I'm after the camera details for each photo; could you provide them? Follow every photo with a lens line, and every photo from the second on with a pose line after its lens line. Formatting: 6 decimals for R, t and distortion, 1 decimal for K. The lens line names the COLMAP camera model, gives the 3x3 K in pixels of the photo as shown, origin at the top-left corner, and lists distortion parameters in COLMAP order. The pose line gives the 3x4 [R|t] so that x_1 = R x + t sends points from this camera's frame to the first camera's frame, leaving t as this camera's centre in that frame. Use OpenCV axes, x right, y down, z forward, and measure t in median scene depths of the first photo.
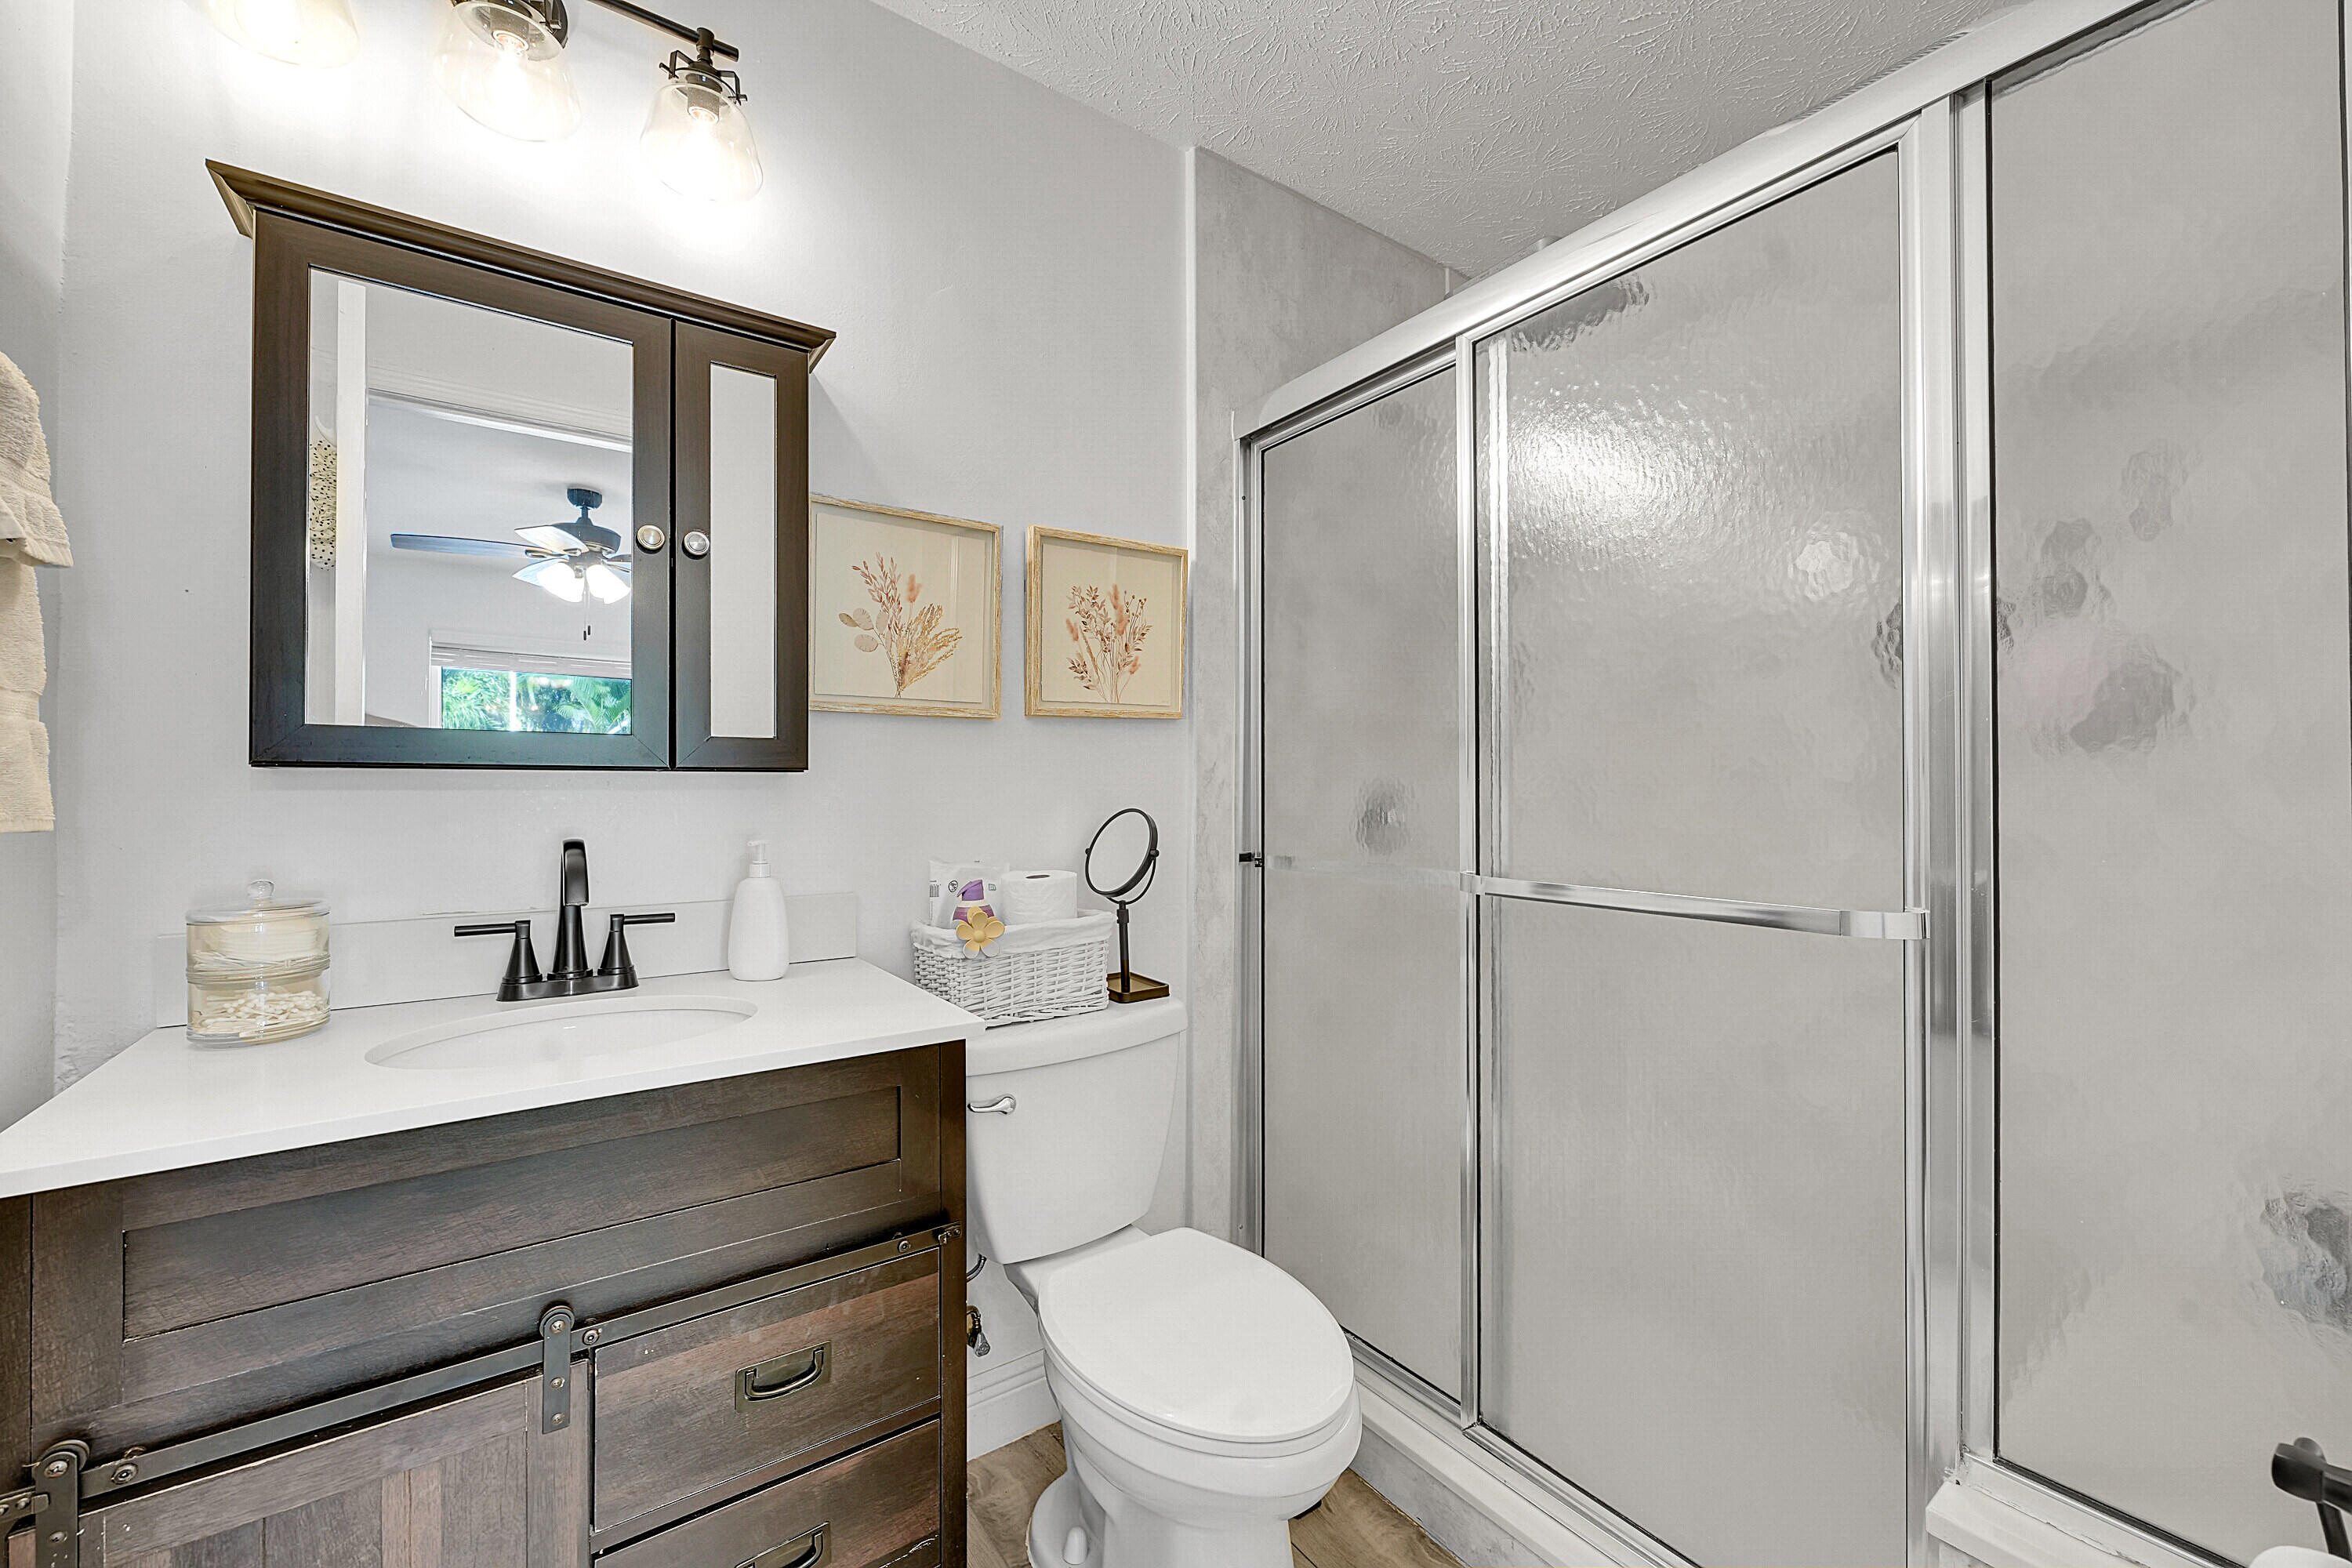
lens RADIAL K [[923.3, 0, 1176.0], [0, 923.3, 784.0], [0, 0, 1]] dist [-0.001312, 0.000124]
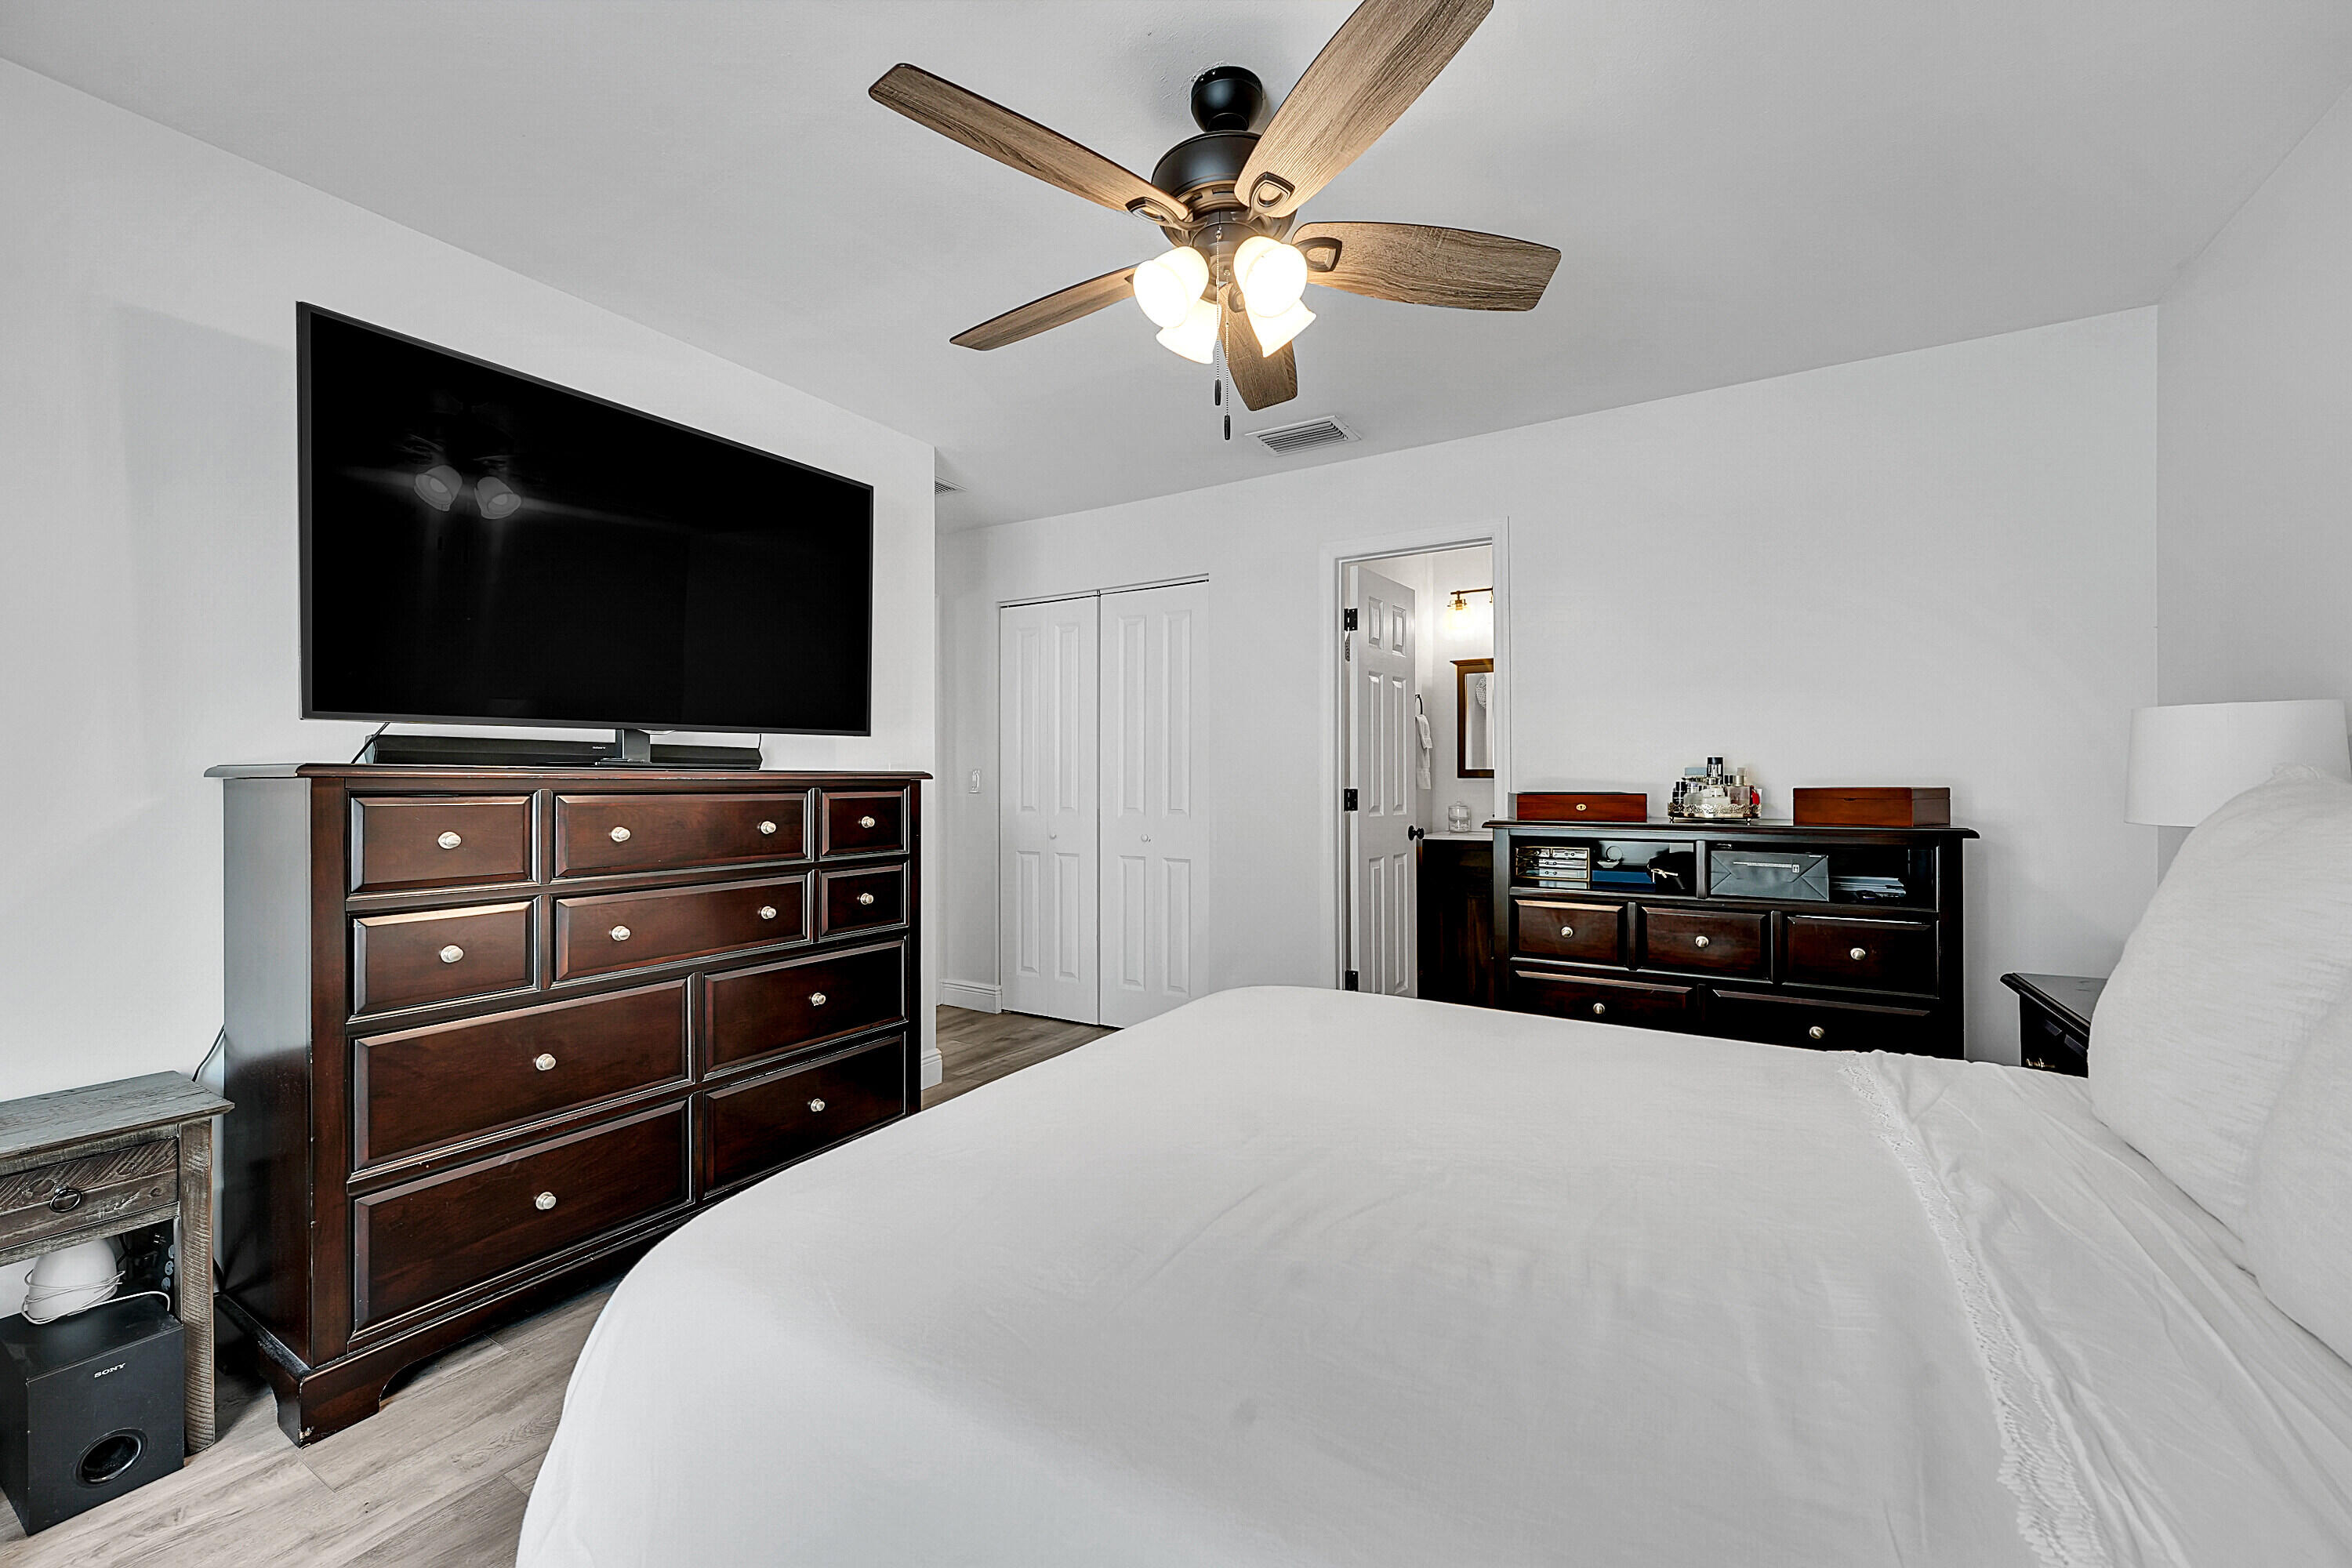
lens RADIAL K [[923.3, 0, 1176.0], [0, 923.3, 784.0], [0, 0, 1]] dist [-0.001312, 0.000124]
pose [[0.479349, -0.004642, -0.877612, 2.803088], [0.008965, 0.999960, -0.000392, 0.007469], [0.877579, -0.007680, 0.479371, -2.888496]]
